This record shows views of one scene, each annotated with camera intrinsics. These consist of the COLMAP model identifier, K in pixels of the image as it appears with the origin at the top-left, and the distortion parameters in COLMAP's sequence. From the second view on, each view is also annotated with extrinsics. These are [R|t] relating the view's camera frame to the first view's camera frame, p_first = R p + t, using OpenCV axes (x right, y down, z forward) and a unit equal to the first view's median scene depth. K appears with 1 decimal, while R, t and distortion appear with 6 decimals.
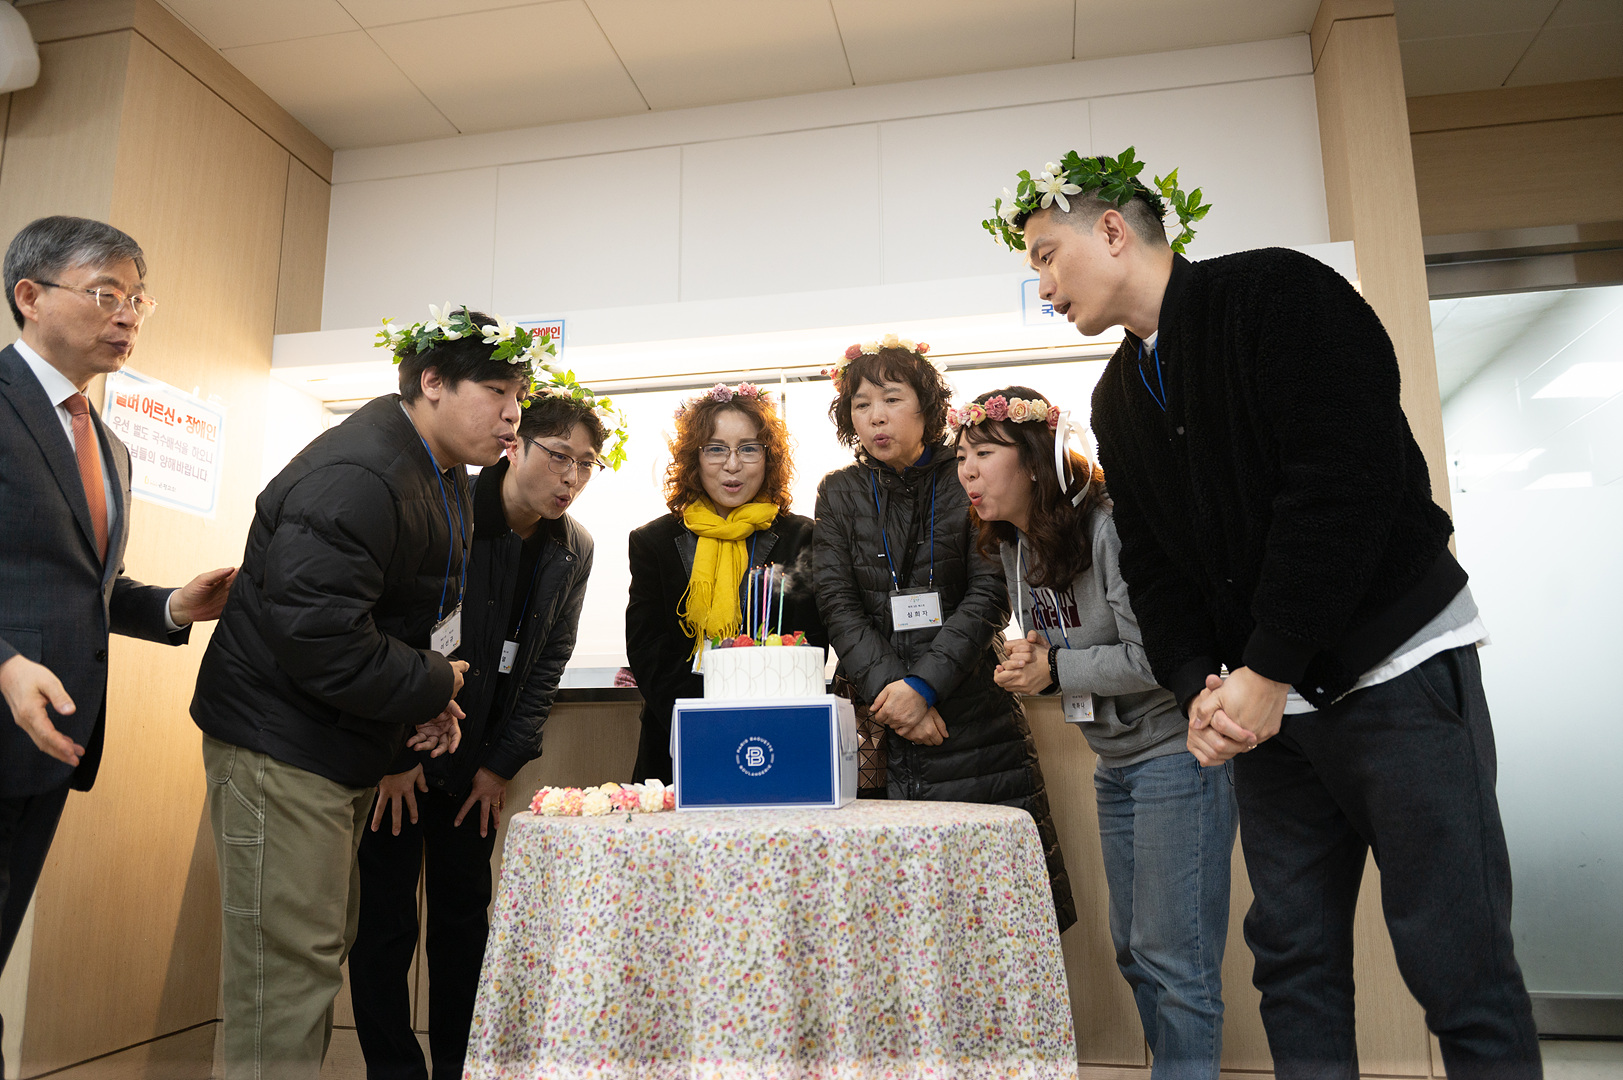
lens RADIAL K [[1201.7, 0, 817.4], [0, 1201.7, 534.5], [0, 0, 1]] dist [-0.015549, -0.016809]
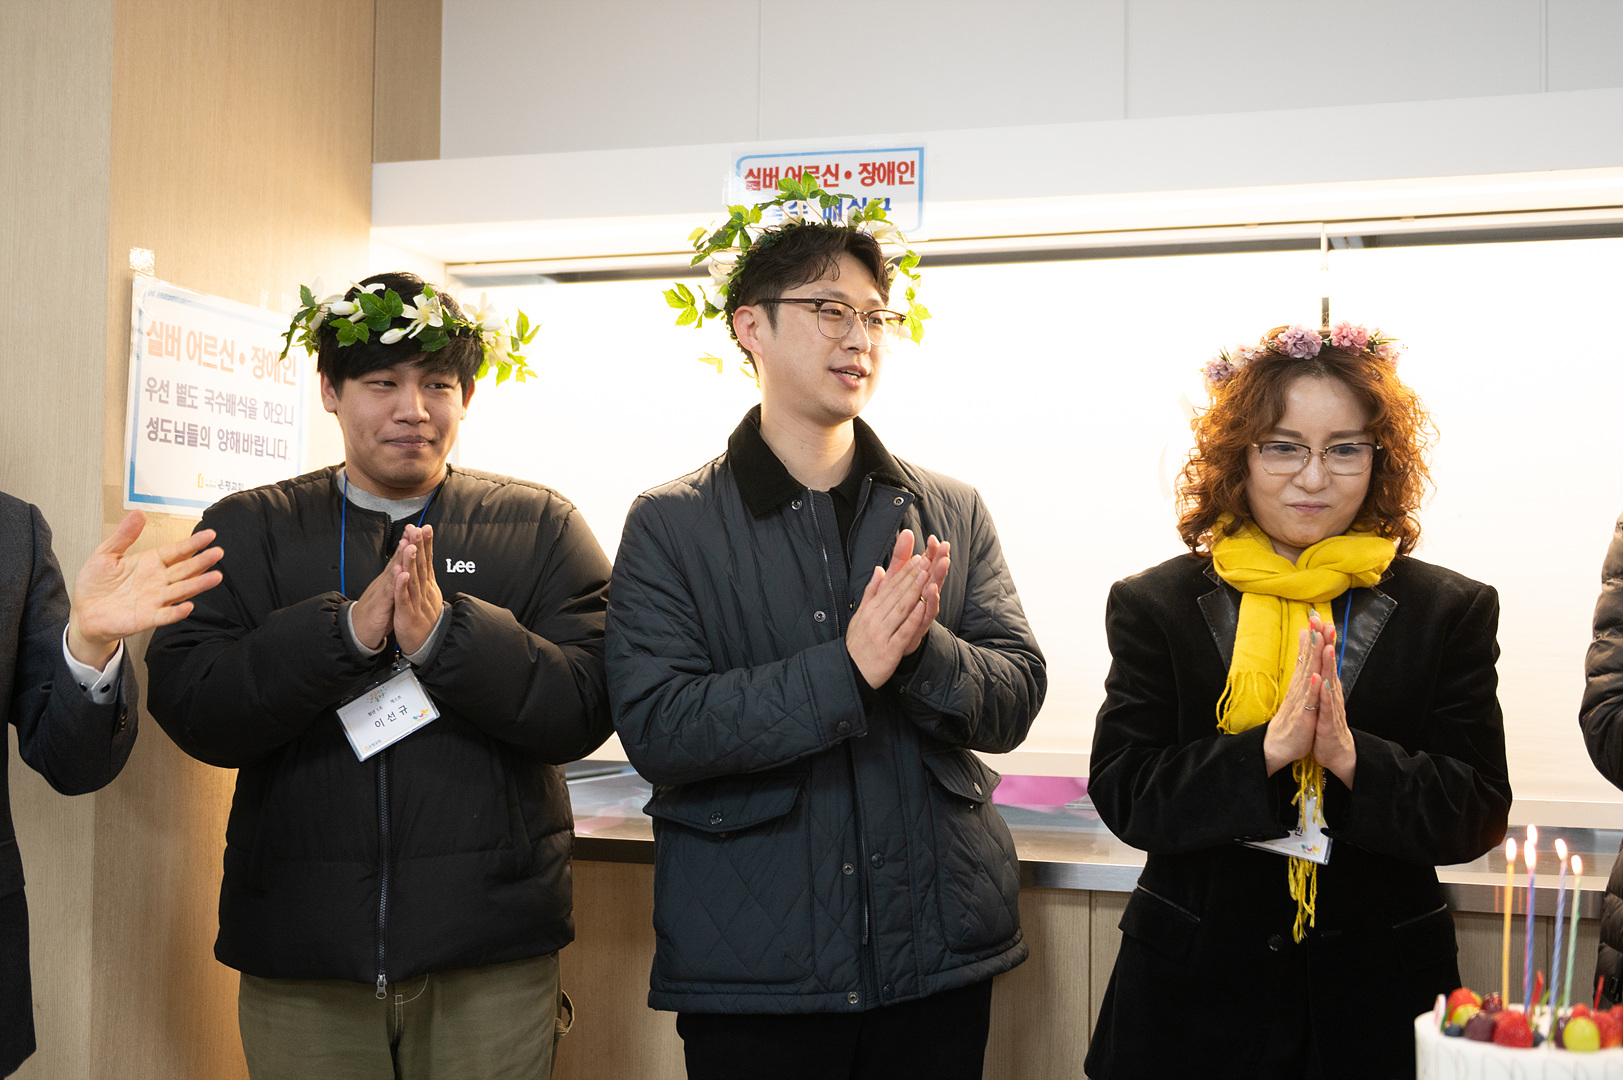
lens RADIAL K [[2014.7, 0, 809.2], [0, 2014.7, 536.5], [0, 0, 1]] dist [0.007942, 0.000000]
pose [[0.993230, 0.011281, -0.115612, -0.164354], [0.006461, 0.988367, 0.151950, -0.155825], [0.115982, -0.151668, 0.981603, 0.099628]]
